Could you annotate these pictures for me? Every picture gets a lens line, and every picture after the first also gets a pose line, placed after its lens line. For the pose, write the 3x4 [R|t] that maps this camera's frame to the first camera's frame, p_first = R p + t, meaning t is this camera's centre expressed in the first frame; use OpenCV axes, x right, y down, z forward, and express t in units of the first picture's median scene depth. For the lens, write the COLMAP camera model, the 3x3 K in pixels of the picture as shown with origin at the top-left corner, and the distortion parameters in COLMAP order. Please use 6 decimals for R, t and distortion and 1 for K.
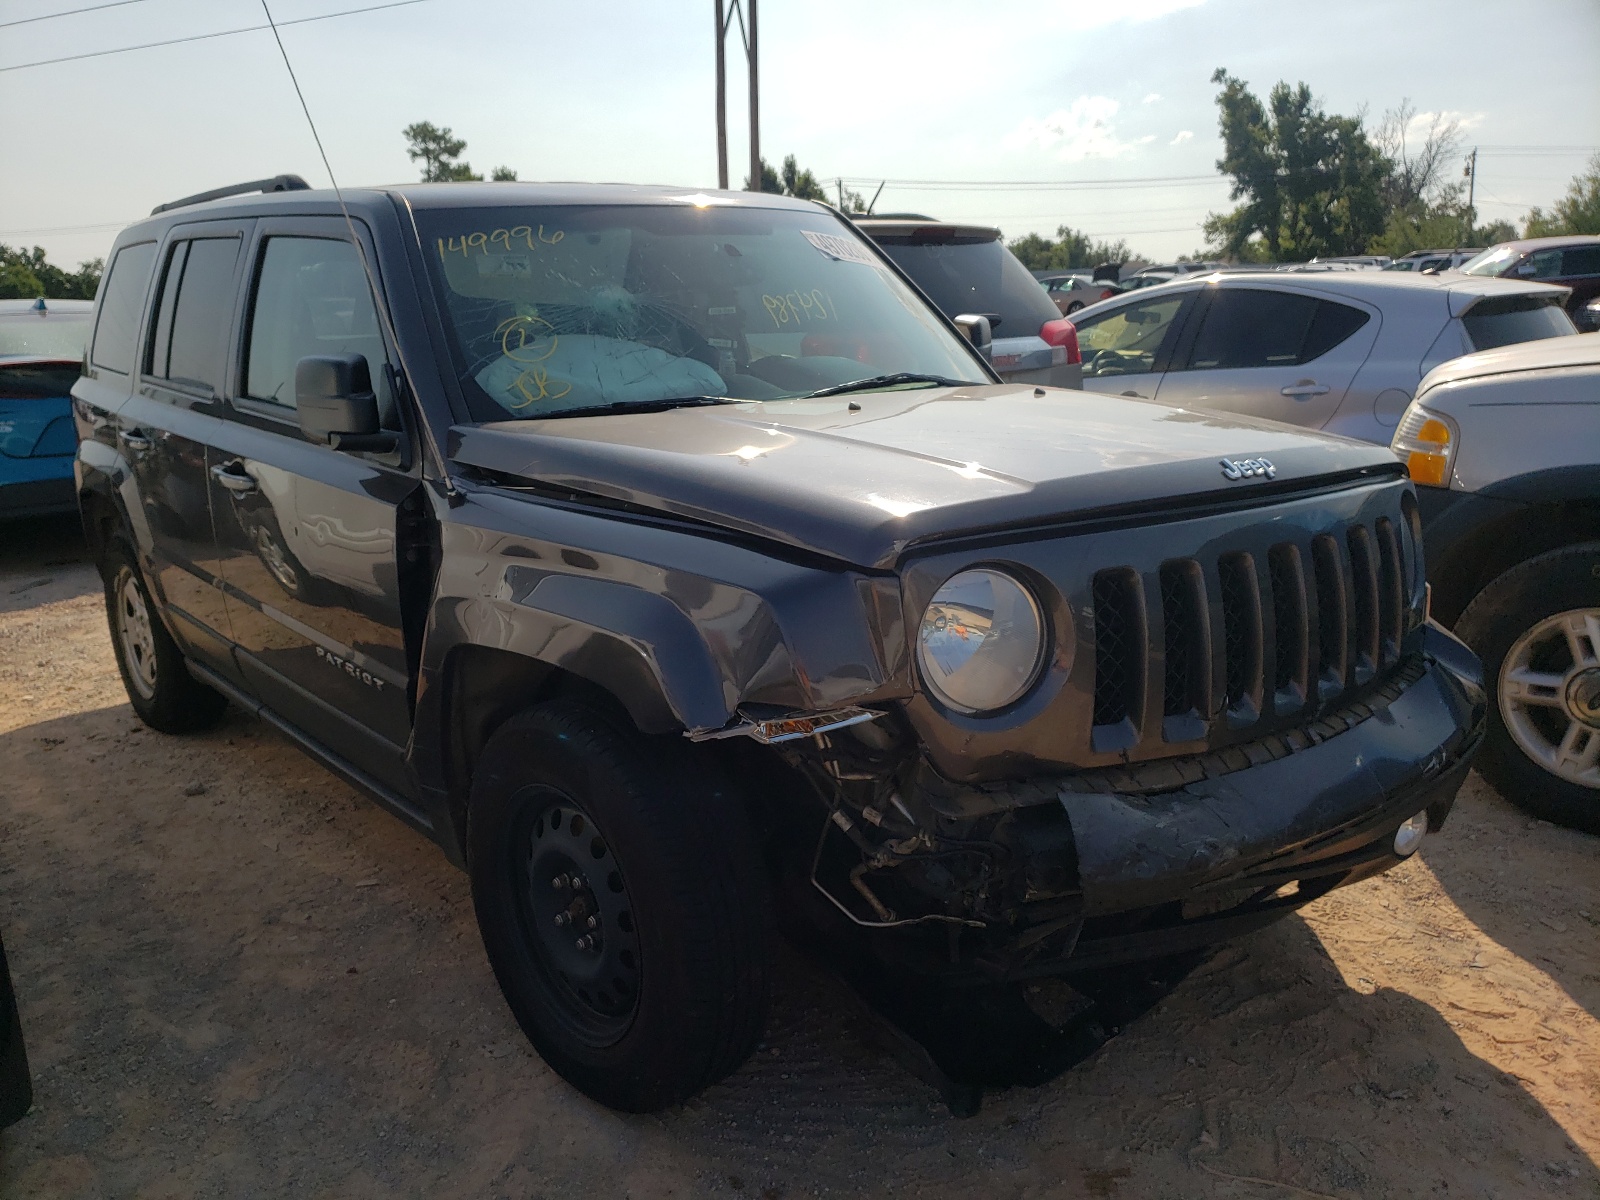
lens RADIAL K [[1271.3, 0, 799.7], [0, 1271.3, 606.5], [0, 0, 1]] dist [0.000045, 0.013156]
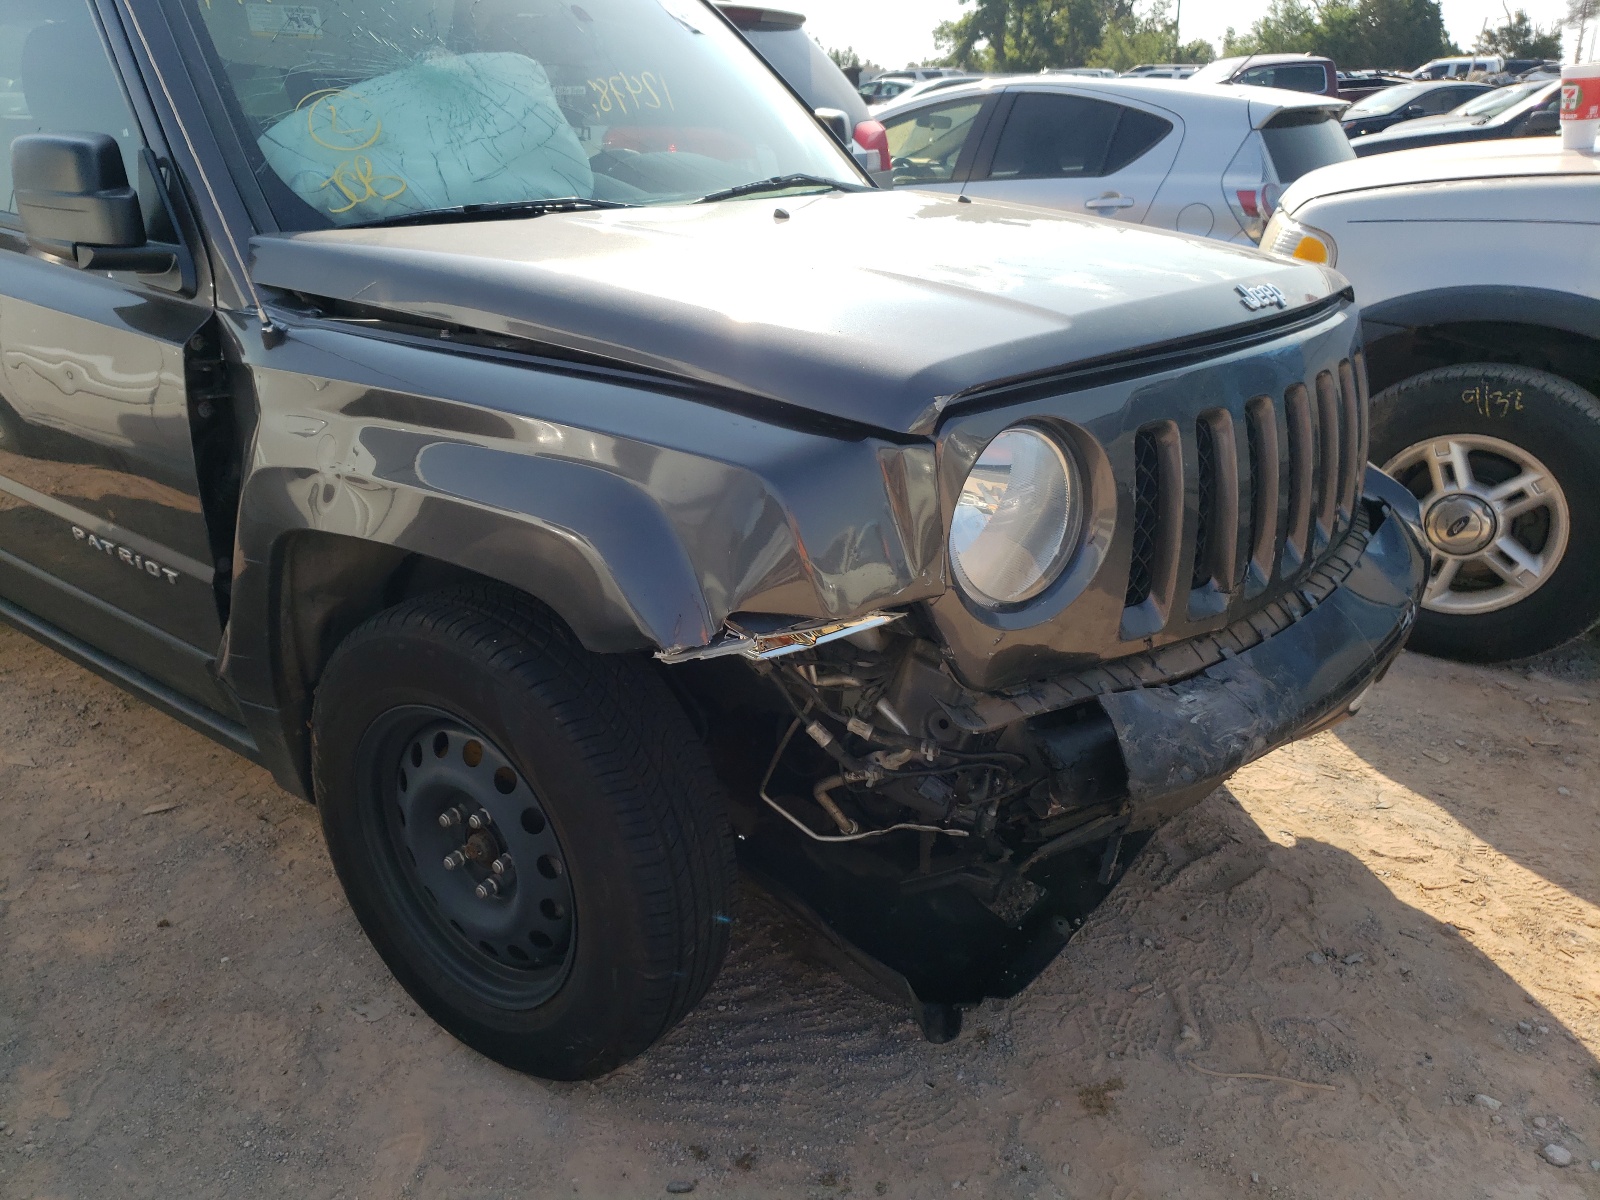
lens RADIAL K [[1271.3, 0, 799.7], [0, 1271.3, 606.5], [0, 0, 1]] dist [0.000045, 0.013156]
pose [[0.980493, -0.046978, 0.190859, -0.113413], [0.019461, 0.989449, 0.143567, -0.027716], [-0.195590, -0.137052, 0.971062, 0.180747]]
